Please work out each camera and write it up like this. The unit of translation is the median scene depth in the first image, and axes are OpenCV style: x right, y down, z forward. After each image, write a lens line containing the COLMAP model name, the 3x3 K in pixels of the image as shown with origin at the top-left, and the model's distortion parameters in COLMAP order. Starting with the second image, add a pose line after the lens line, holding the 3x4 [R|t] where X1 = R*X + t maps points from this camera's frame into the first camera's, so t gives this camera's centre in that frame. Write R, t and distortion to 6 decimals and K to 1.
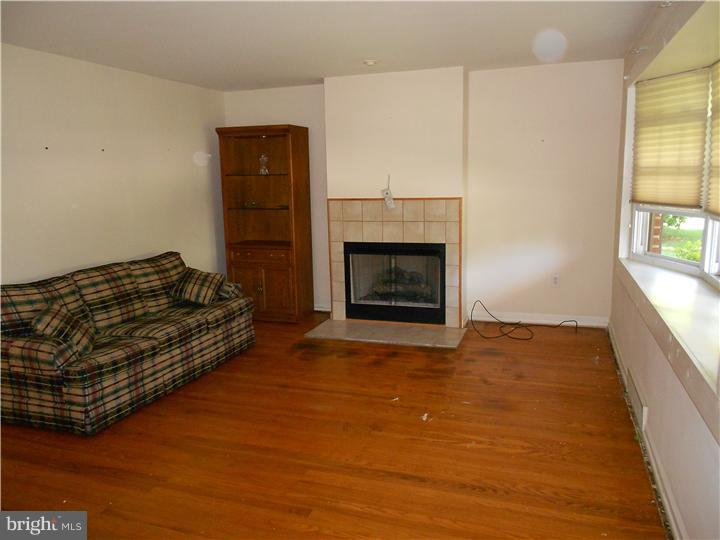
lens RADIAL K [[553.2, 0, 362.8], [0, 553.2, 277.3], [0, 0, 1]] dist [-0.002466, 0.000145]
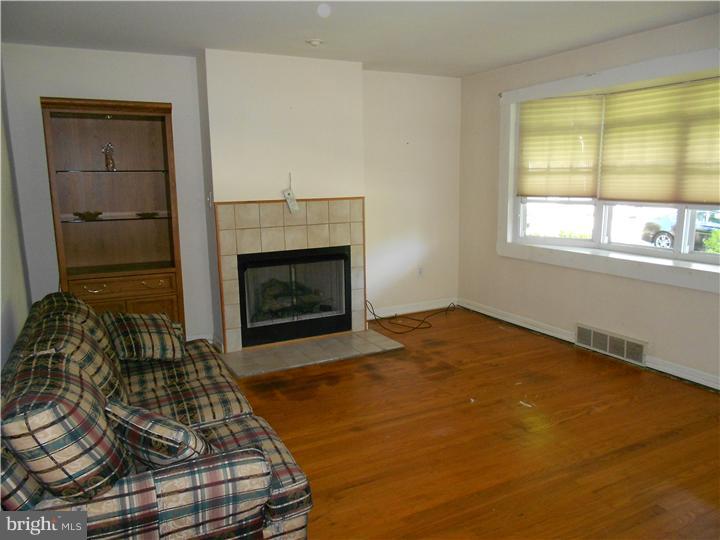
lens RADIAL K [[553.2, 0, 362.8], [0, 553.2, 277.3], [0, 0, 1]] dist [-0.002466, 0.000145]
pose [[0.682162, -0.119558, 0.721361, -0.533722], [0.133402, 0.990334, 0.037984, -0.039699], [-0.718929, 0.070319, 0.691517, 0.326064]]
